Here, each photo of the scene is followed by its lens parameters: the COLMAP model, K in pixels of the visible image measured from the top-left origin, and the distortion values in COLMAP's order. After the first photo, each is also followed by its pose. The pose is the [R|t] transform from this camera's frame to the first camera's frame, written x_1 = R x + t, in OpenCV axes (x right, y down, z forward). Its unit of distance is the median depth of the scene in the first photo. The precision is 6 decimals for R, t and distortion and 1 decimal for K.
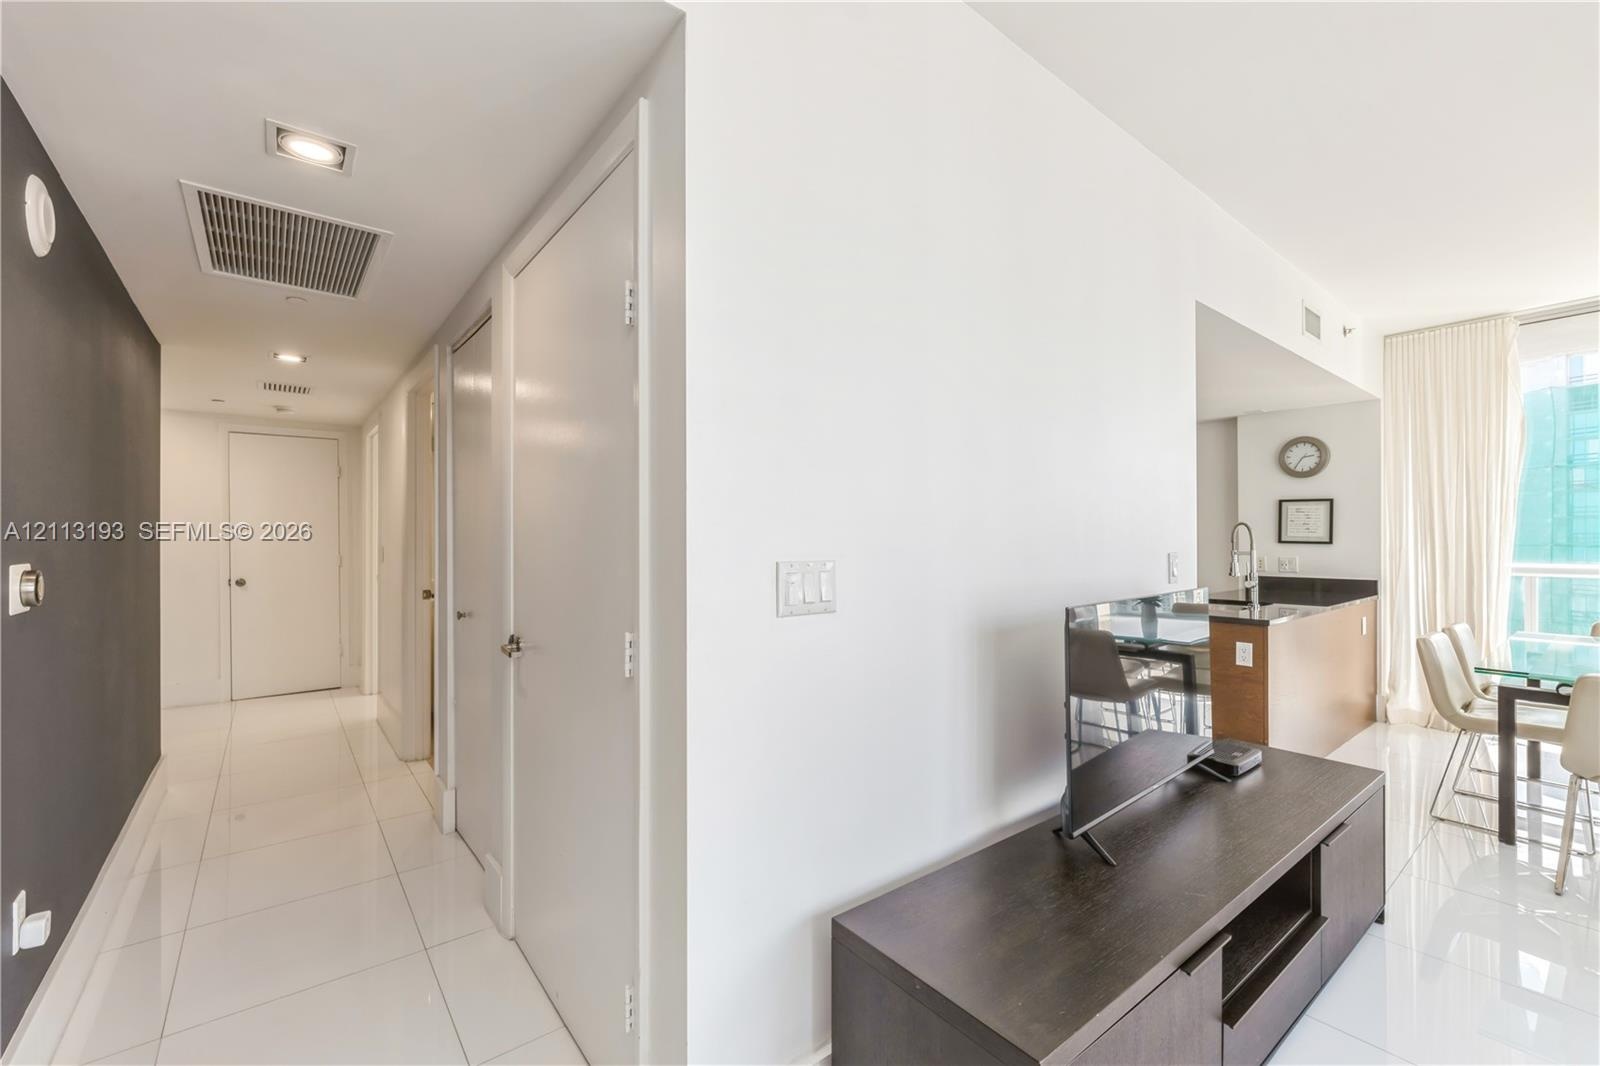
lens RADIAL K [[666.2, 0, 807.1], [0, 666.2, 535.8], [0, 0, 1]] dist [-0.000692, -0.000151]
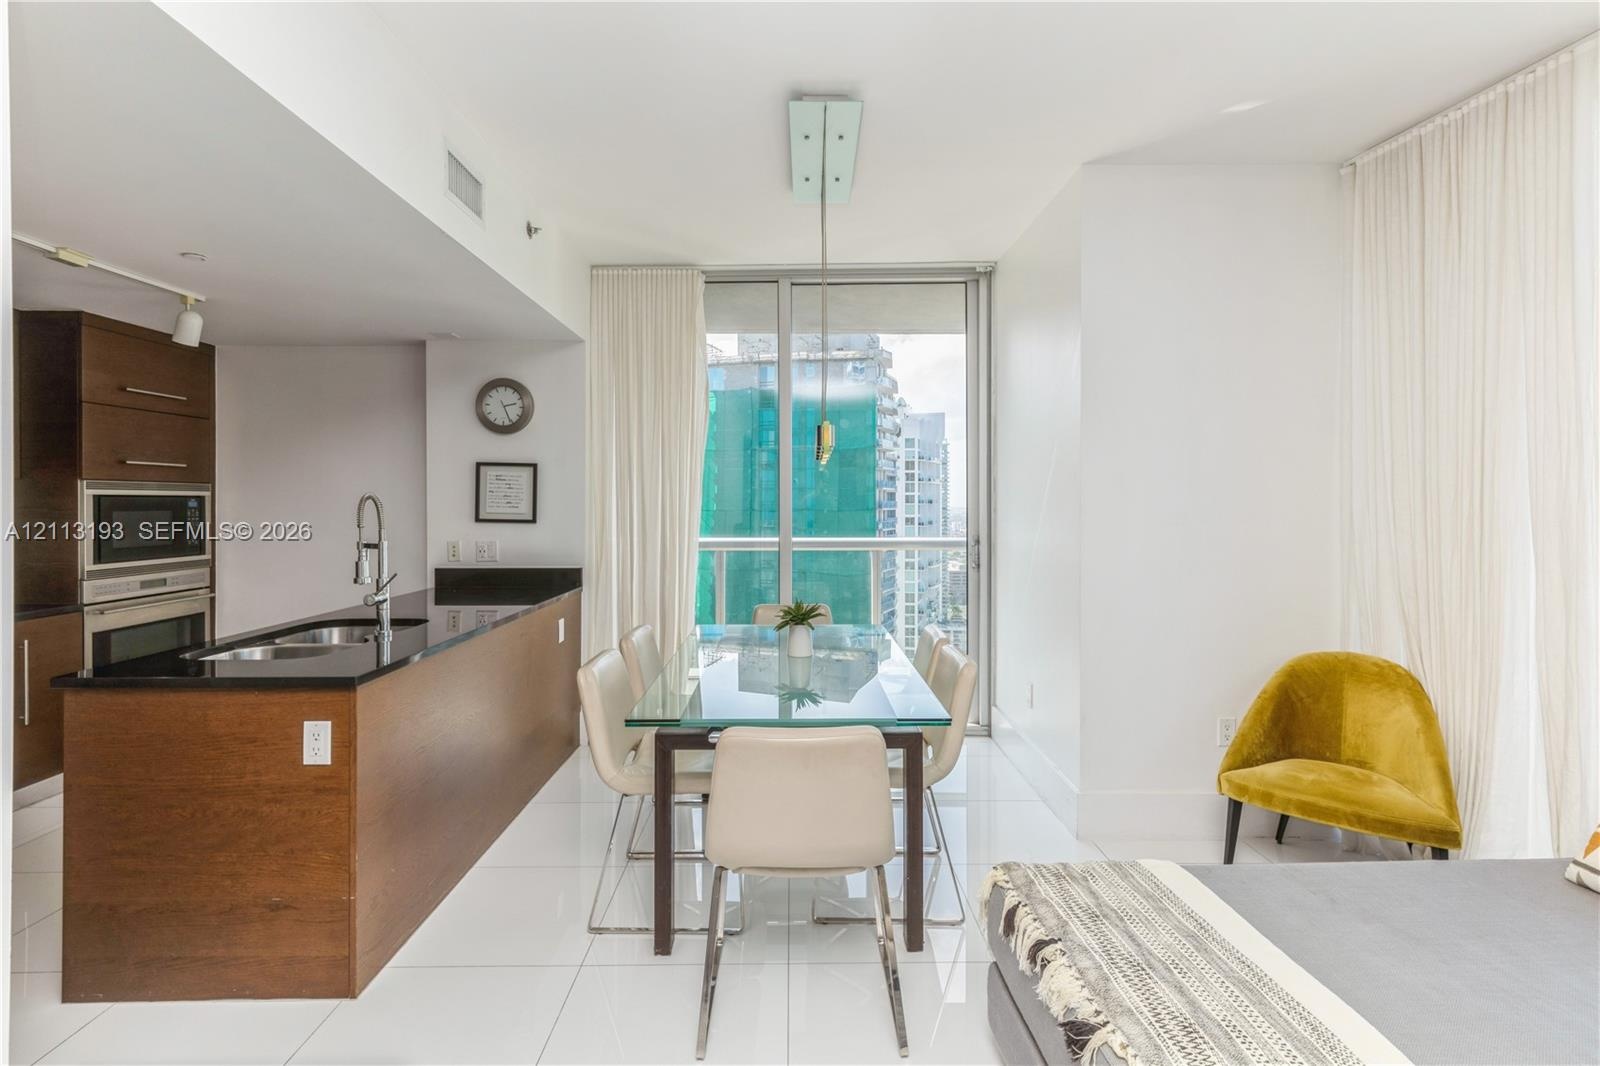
lens RADIAL K [[758.7, 0, 796.8], [0, 758.7, 505.9], [0, 0, 1]] dist [0.000203, -0.000440]
pose [[0.621519, -0.000312, 0.783399, 0.292680], [-0.003488, 0.999989, 0.003166, -0.010973], [-0.783391, -0.004700, 0.621511, 0.224222]]
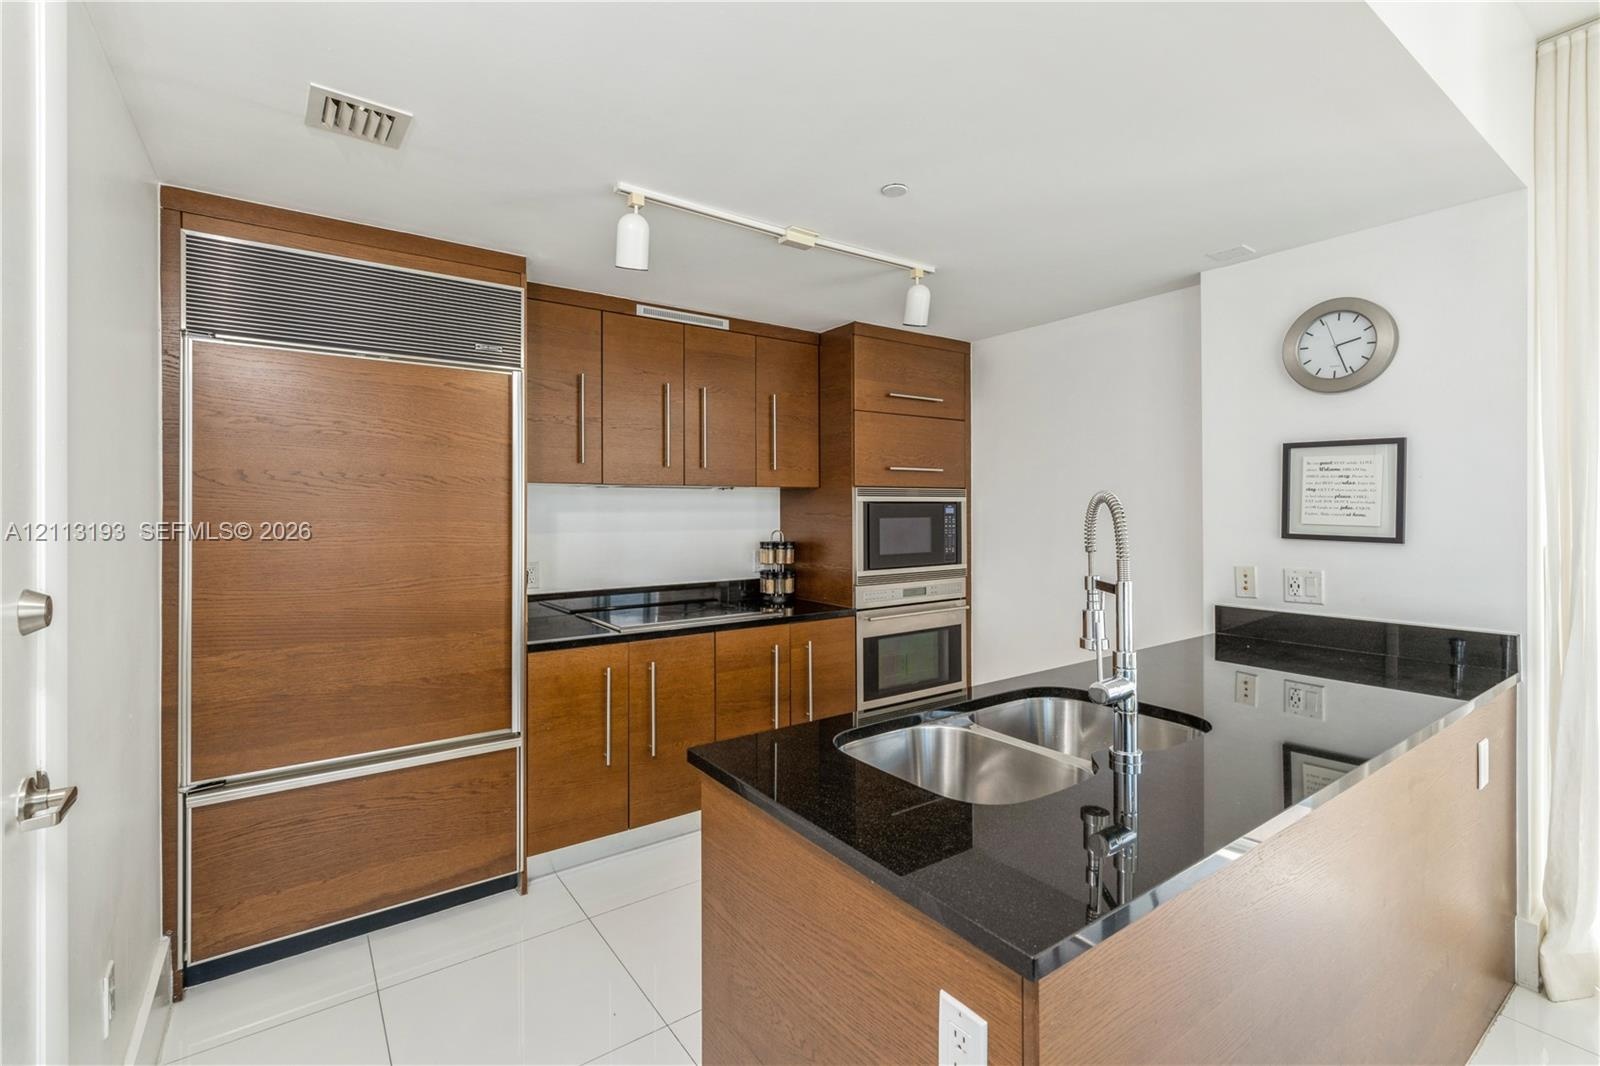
lens RADIAL K [[718.4, 0, 808.5], [0, 718.4, 510.6], [0, 0, 1]] dist [0.002275, 0.001996]
pose [[0.998846, -0.001397, -0.048011, 0.429005], [0.001595, 0.999990, 0.004103, -0.011337], [0.048004, -0.004175, 0.998838, 0.518997]]
